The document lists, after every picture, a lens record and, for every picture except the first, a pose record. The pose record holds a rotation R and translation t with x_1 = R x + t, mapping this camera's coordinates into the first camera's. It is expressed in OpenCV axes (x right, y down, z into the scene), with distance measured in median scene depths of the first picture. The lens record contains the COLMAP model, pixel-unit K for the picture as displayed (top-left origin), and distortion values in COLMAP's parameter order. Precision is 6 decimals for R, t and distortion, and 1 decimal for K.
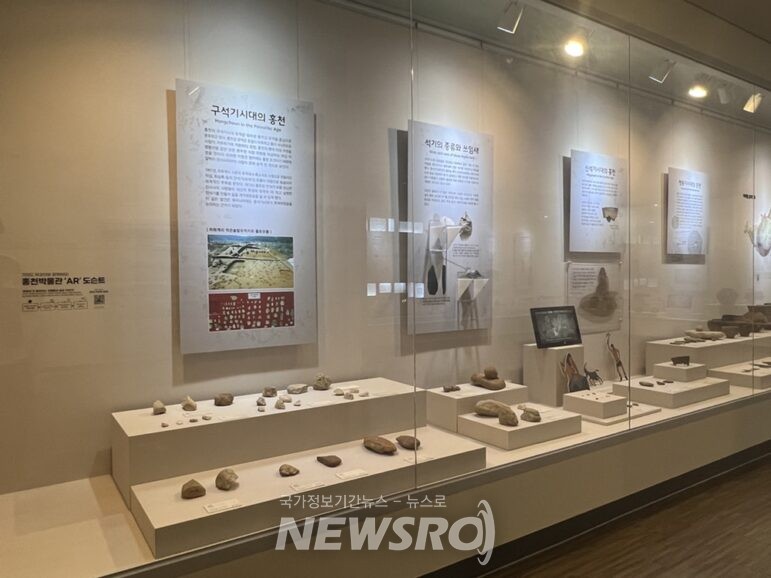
lens RADIAL K [[553.5, 0, 384.2], [0, 553.5, 288.4], [0, 0, 1]] dist [-0.006803, 0.003981]
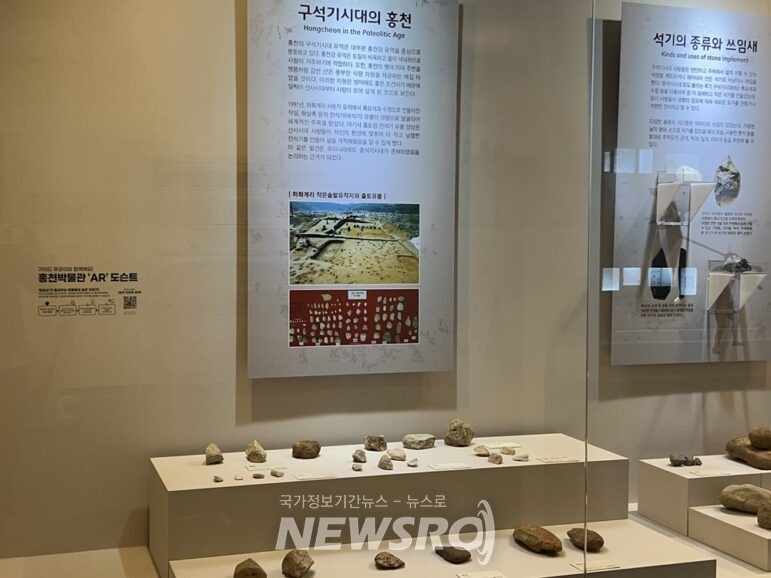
lens RADIAL K [[1008.8, 0, 385.5], [0, 1008.8, 288.5], [0, 0, 1]] dist [0.077491, 0.000000]
pose [[0.967183, 0.029173, -0.252401, 0.099137], [-0.024049, 0.999438, 0.023360, -0.022998], [0.252941, -0.016524, 0.967341, -0.145613]]
